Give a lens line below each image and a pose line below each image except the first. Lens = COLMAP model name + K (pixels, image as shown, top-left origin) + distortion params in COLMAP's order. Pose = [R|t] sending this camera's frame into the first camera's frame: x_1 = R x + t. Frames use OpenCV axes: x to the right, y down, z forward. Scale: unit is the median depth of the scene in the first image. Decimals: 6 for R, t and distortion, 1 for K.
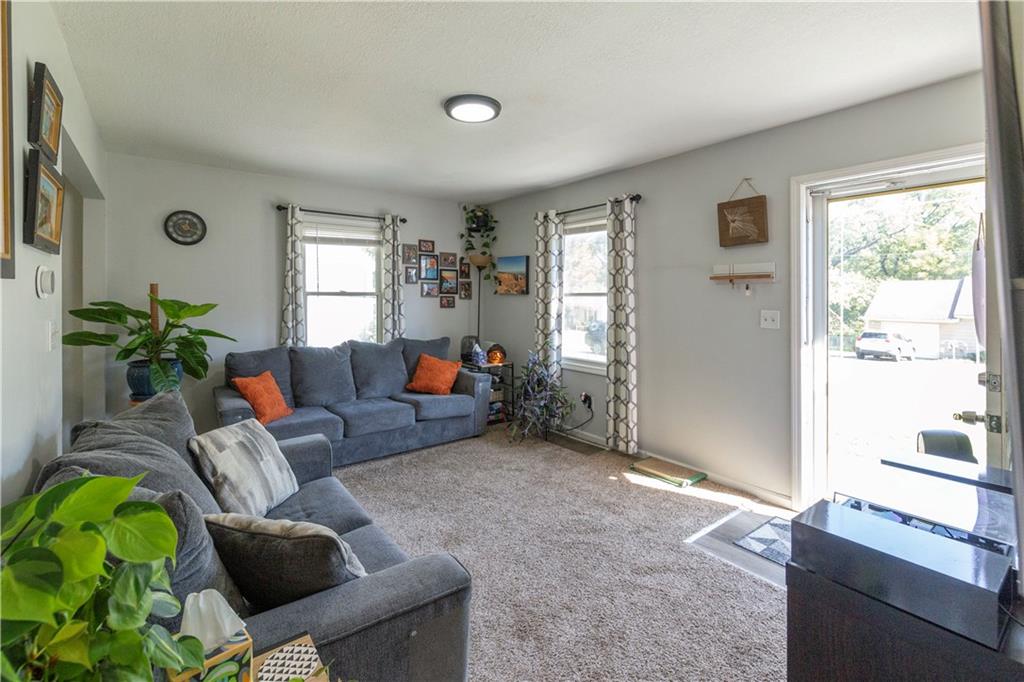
lens RADIAL K [[458.8, 0, 497.9], [0, 458.8, 316.5], [0, 0, 1]] dist [-0.000684, -0.000137]
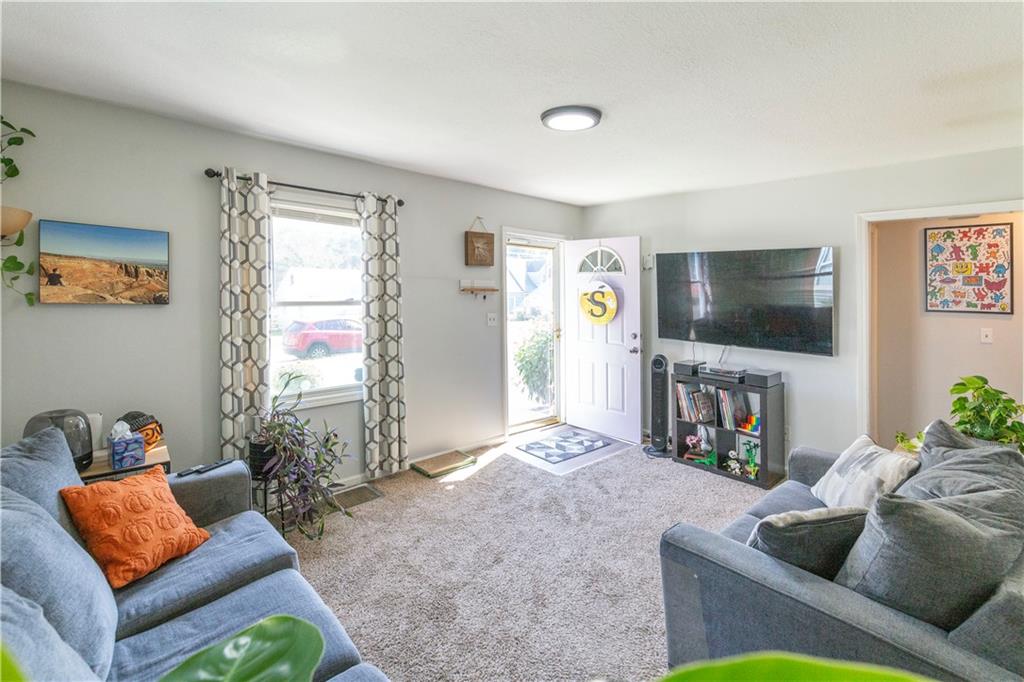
lens RADIAL K [[458.8, 0, 497.9], [0, 458.8, 316.5], [0, 0, 1]] dist [-0.000684, -0.000137]
pose [[-0.102358, -0.032008, 0.994232, -0.716224], [0.053421, 0.997863, 0.037625, -0.047990], [-0.993312, 0.056964, -0.100430, 0.954710]]
